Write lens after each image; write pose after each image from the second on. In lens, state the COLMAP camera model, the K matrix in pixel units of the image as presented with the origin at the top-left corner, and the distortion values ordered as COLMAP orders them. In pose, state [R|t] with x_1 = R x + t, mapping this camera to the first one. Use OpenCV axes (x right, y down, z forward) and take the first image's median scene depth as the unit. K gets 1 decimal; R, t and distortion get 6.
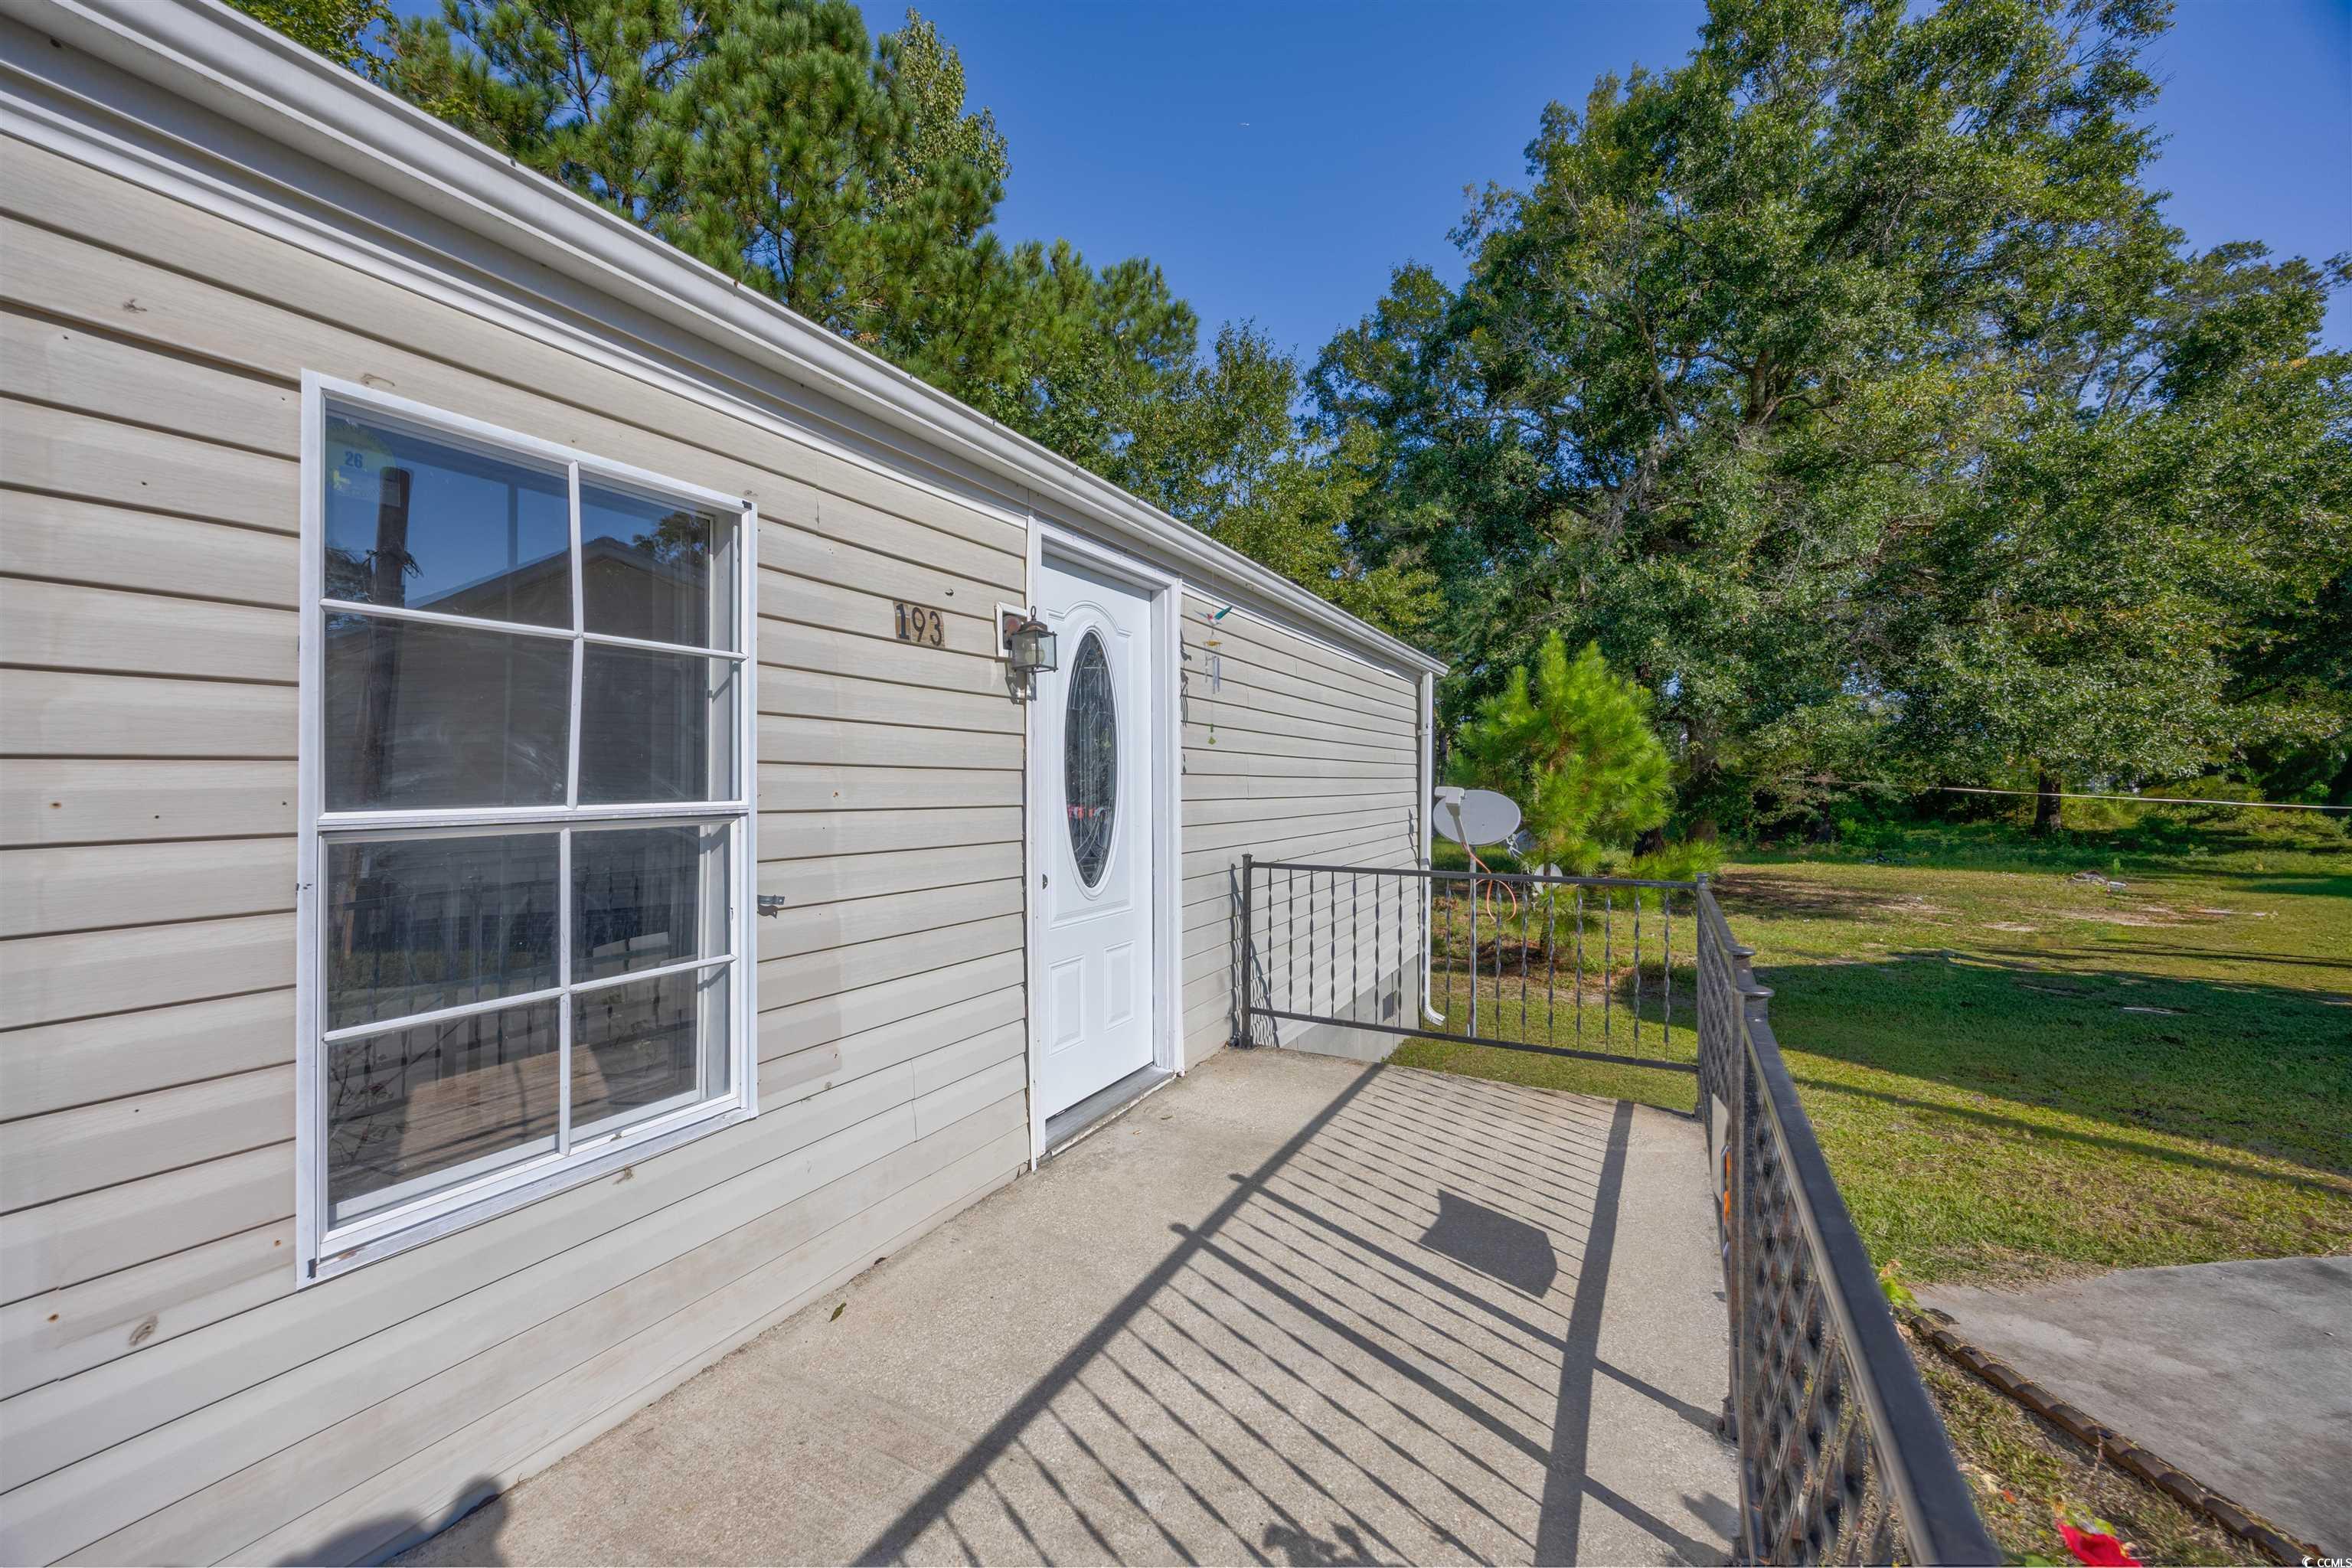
lens RADIAL K [[921.7, 0, 1174.7], [0, 921.7, 764.3], [0, 0, 1]] dist [0.000179, 0.000171]
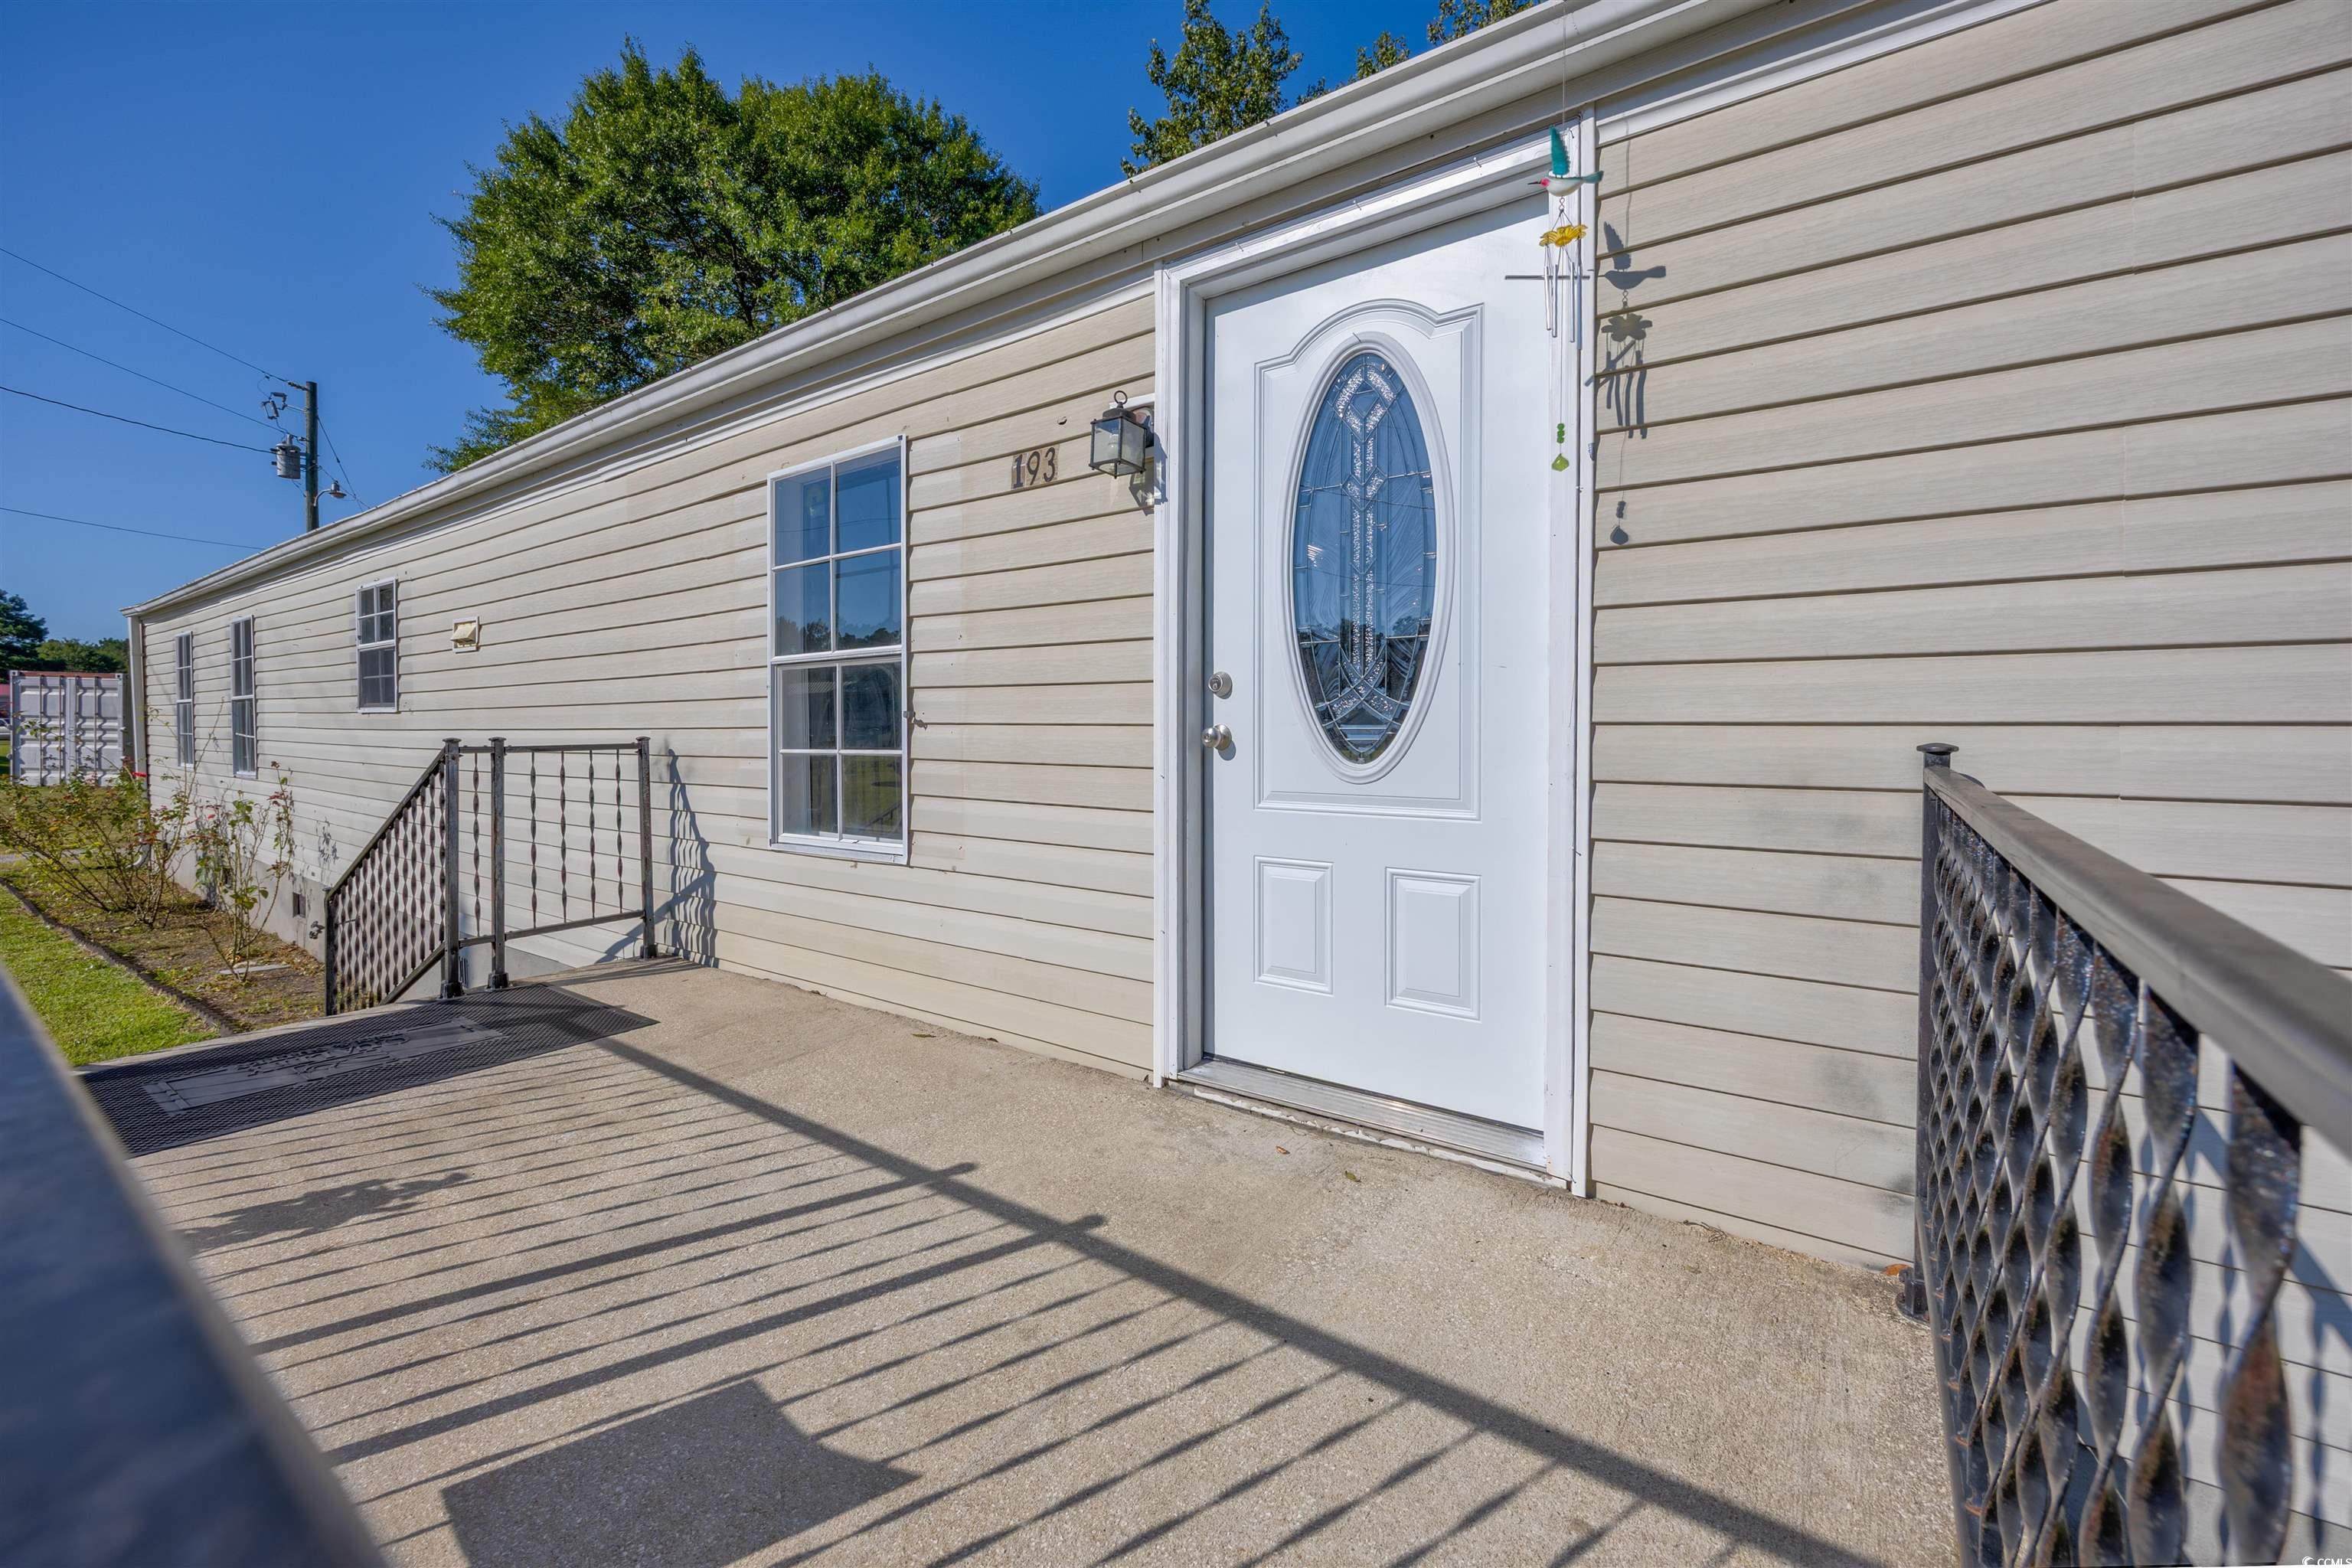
lens RADIAL K [[933.5, 0, 1174.6], [0, 933.5, 740.4], [0, 0, 1]] dist [-0.000952, -0.000091]
pose [[-0.126474, 0.014958, -0.991857, 0.506169], [0.019834, 0.999725, 0.012547, 0.097607], [0.991772, -0.018085, -0.126735, 0.874418]]
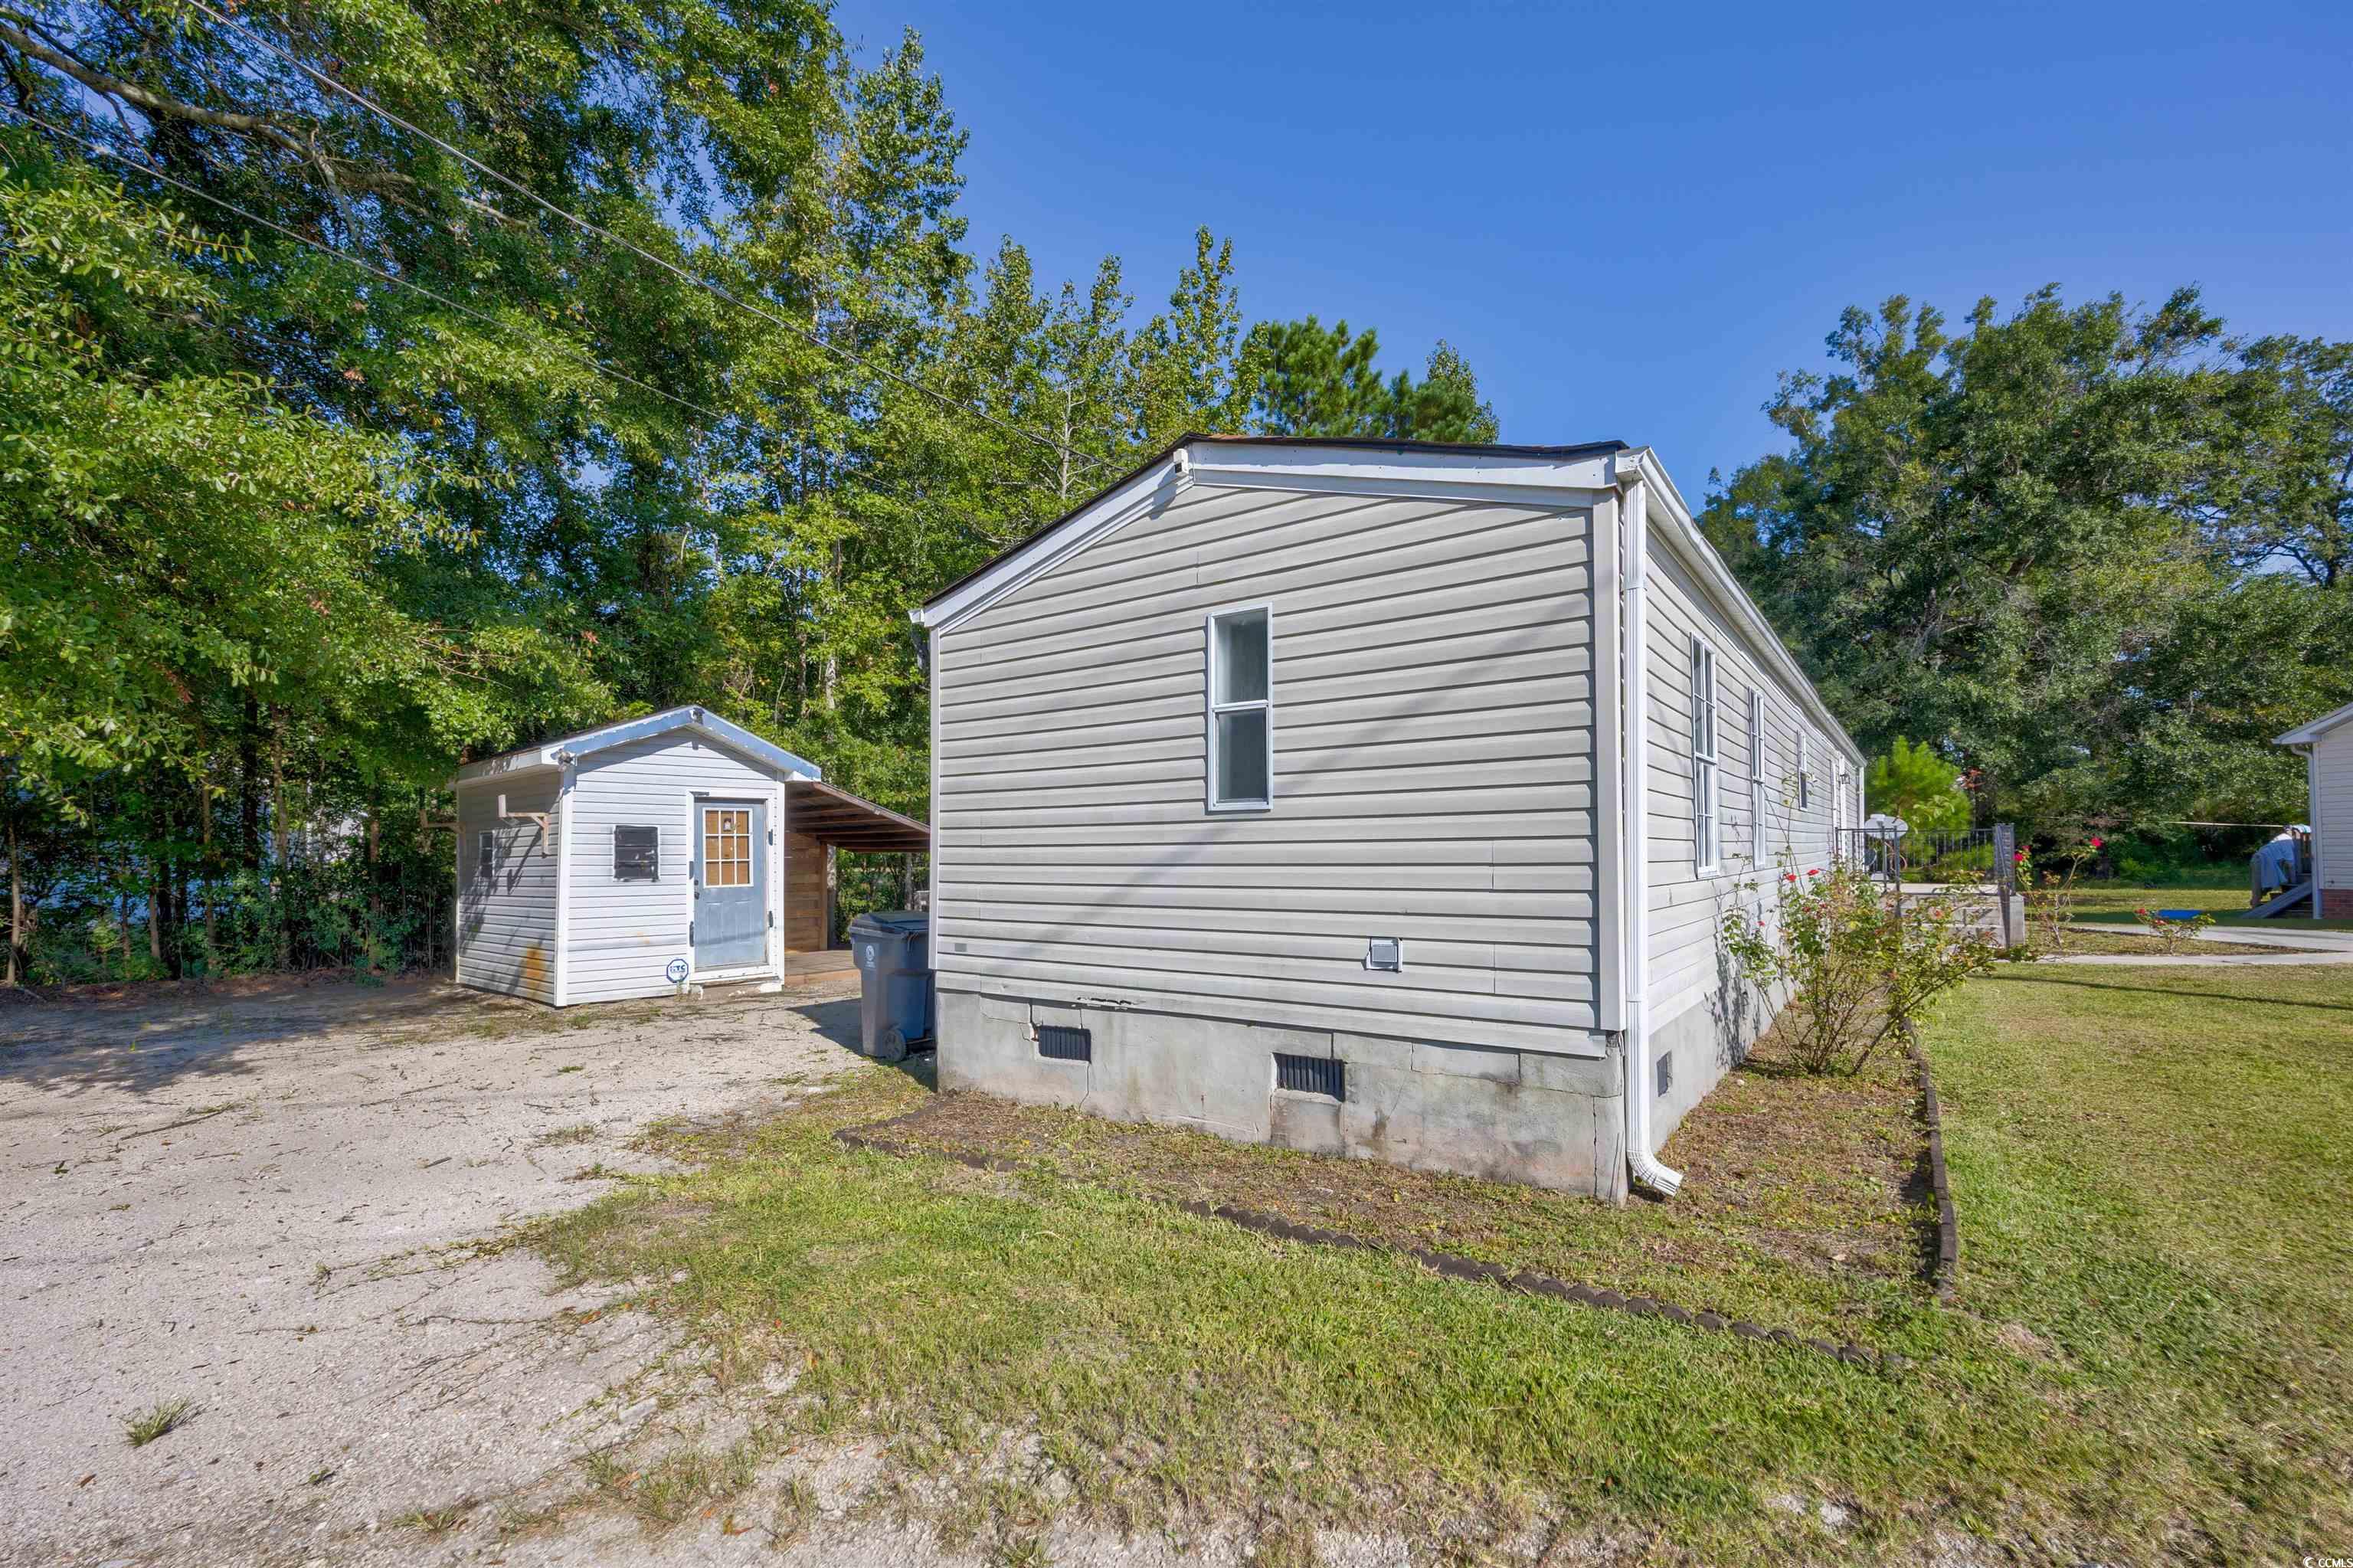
lens RADIAL K [[1033.6, 0, 1179.4], [0, 1033.6, 827.5], [0, 0, 1]] dist [-0.002138, -0.000511]
pose [[0.990173, -0.015746, -0.138962, -2.245391], [0.015589, 0.999876, -0.002219, 0.069727], [0.138980, 0.000031, 0.990295, -3.835033]]
